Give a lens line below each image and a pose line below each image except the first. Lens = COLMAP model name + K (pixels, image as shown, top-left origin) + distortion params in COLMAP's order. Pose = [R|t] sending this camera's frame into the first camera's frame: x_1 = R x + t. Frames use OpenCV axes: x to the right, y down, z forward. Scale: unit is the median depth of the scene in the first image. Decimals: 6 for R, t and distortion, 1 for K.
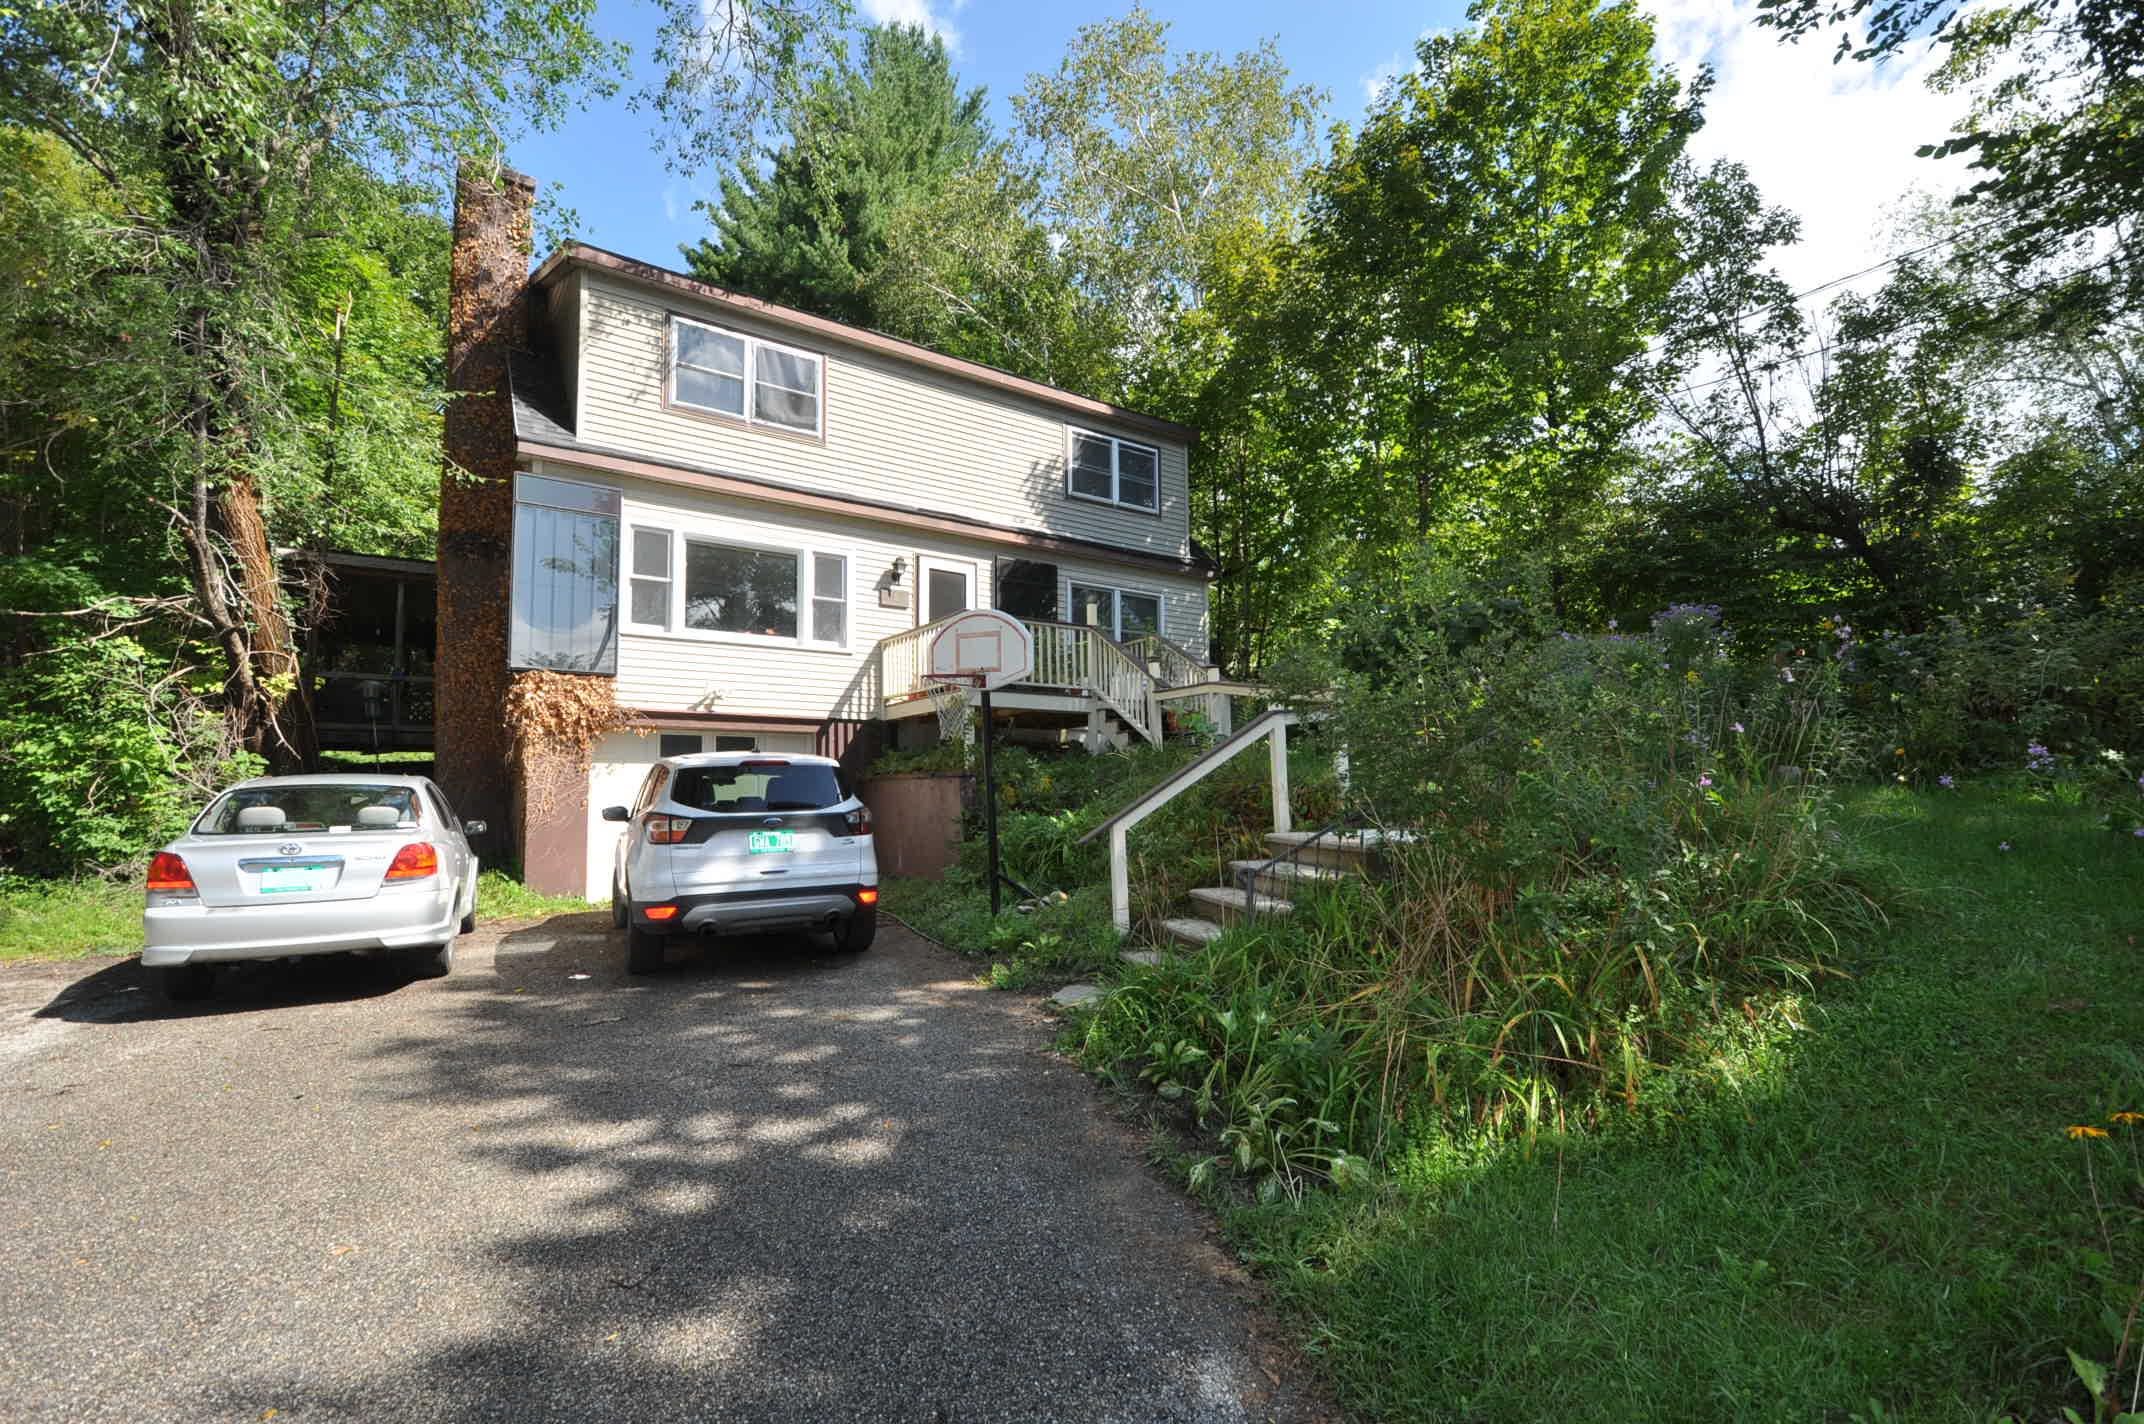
lens RADIAL K [[934.2, 0, 1073.2], [0, 934.2, 736.9], [0, 0, 1]] dist [0.019890, -0.026122]
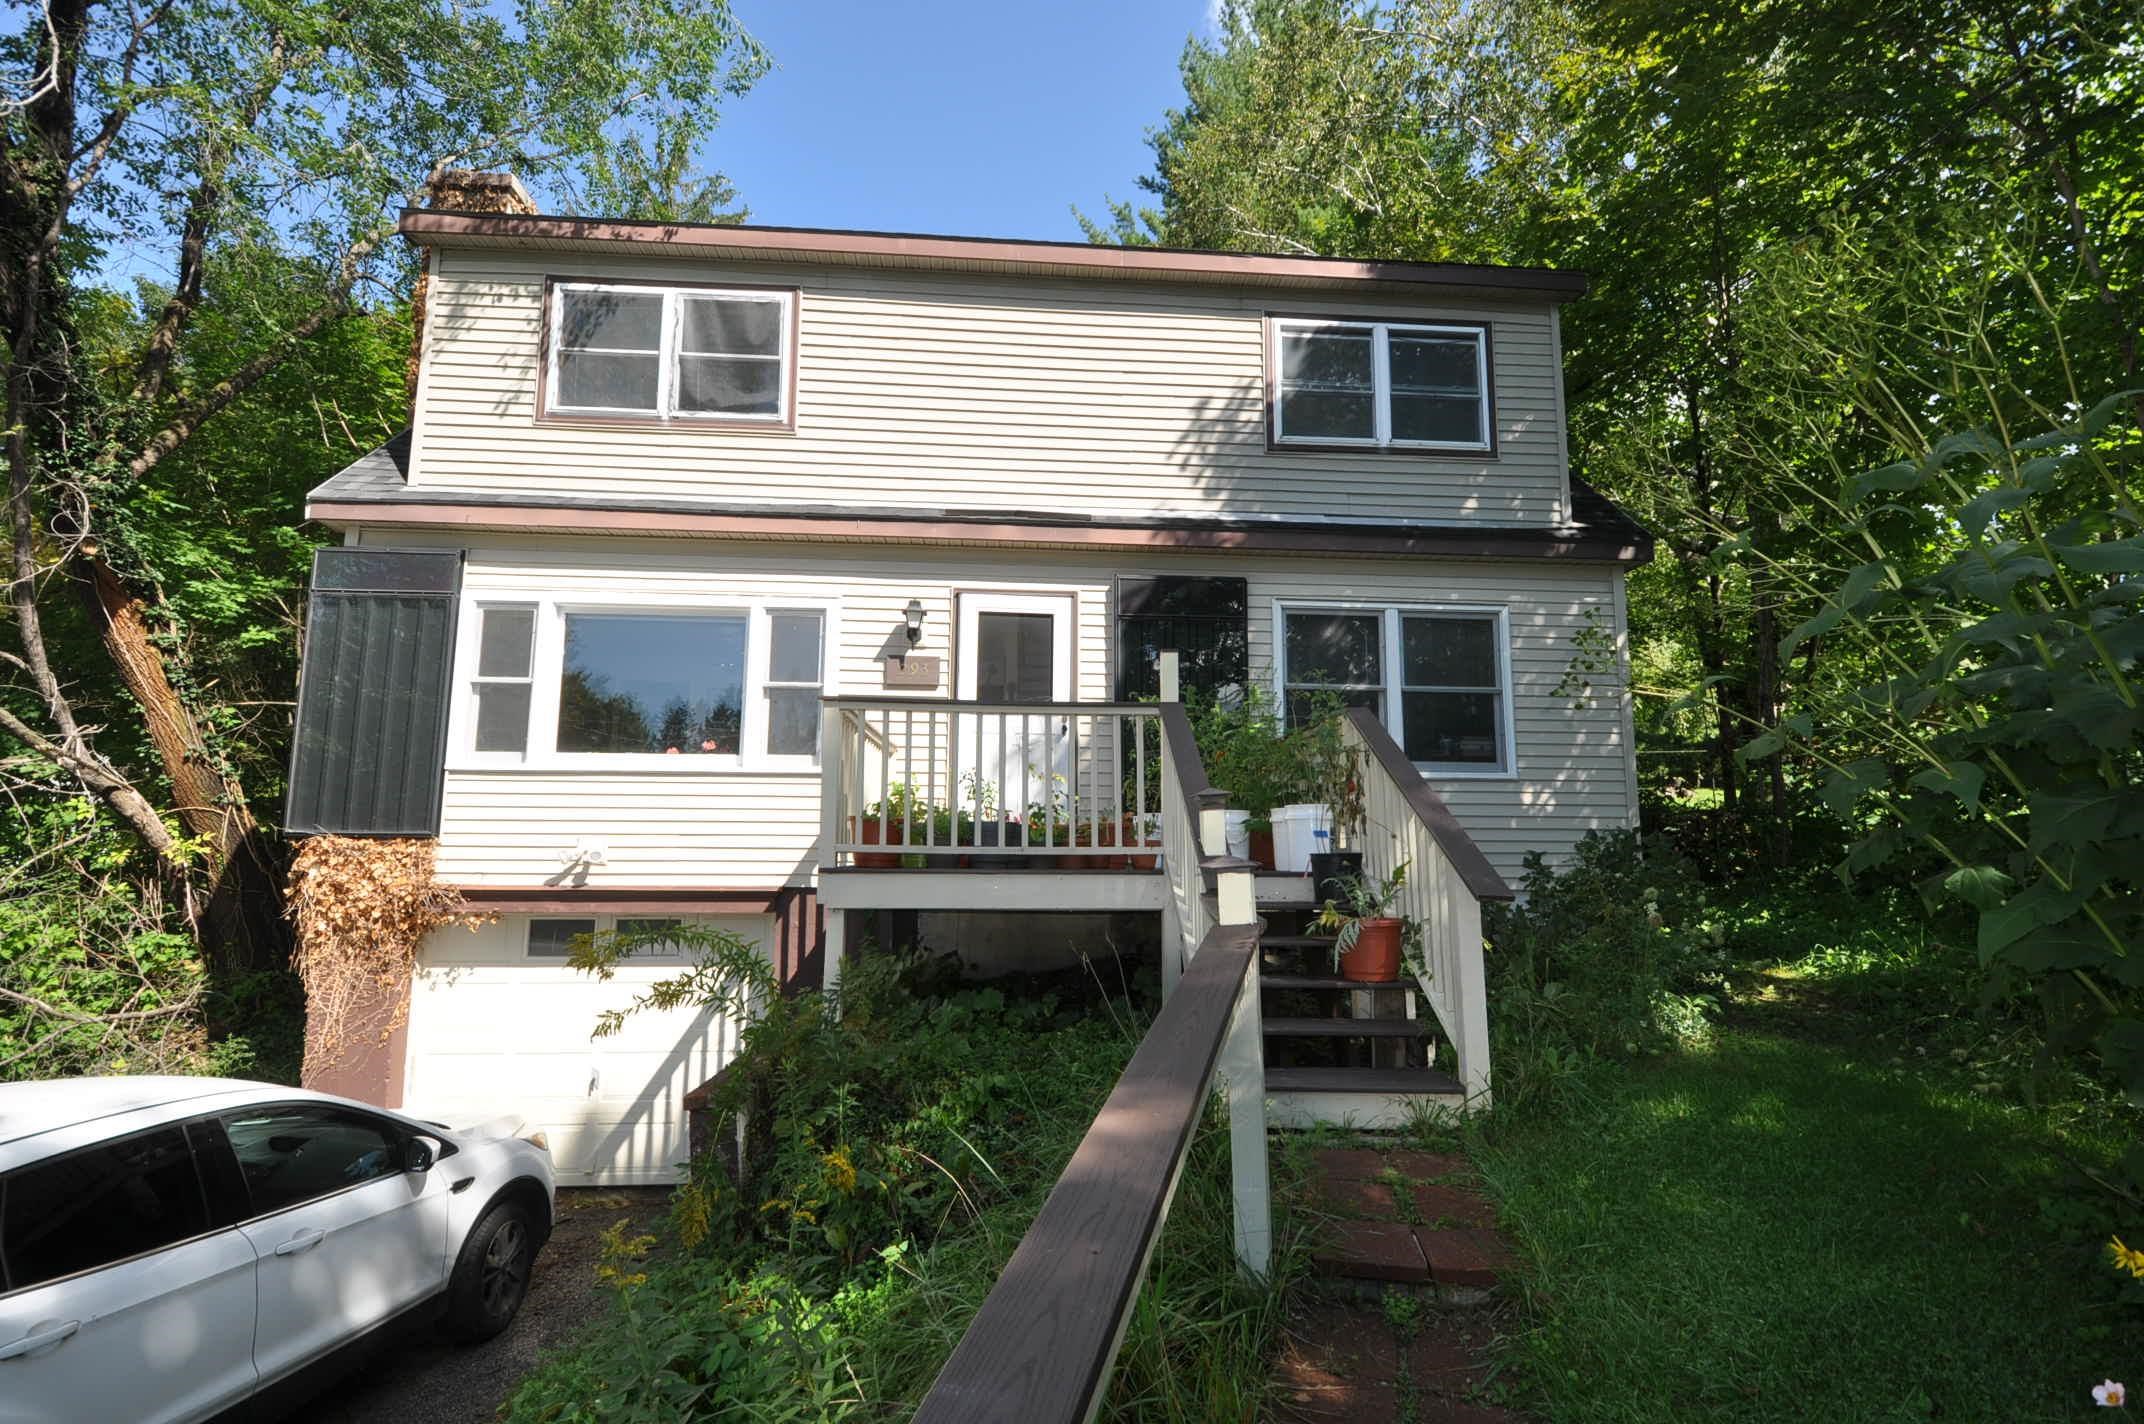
lens RADIAL K [[934.2, 0, 1073.2], [0, 934.2, 736.9], [0, 0, 1]] dist [0.019890, -0.026122]
pose [[0.856825, -0.045175, -0.513625, 0.189018], [0.022053, 0.998454, -0.051027, -0.076449], [0.515136, 0.032394, 0.856496, 0.560632]]
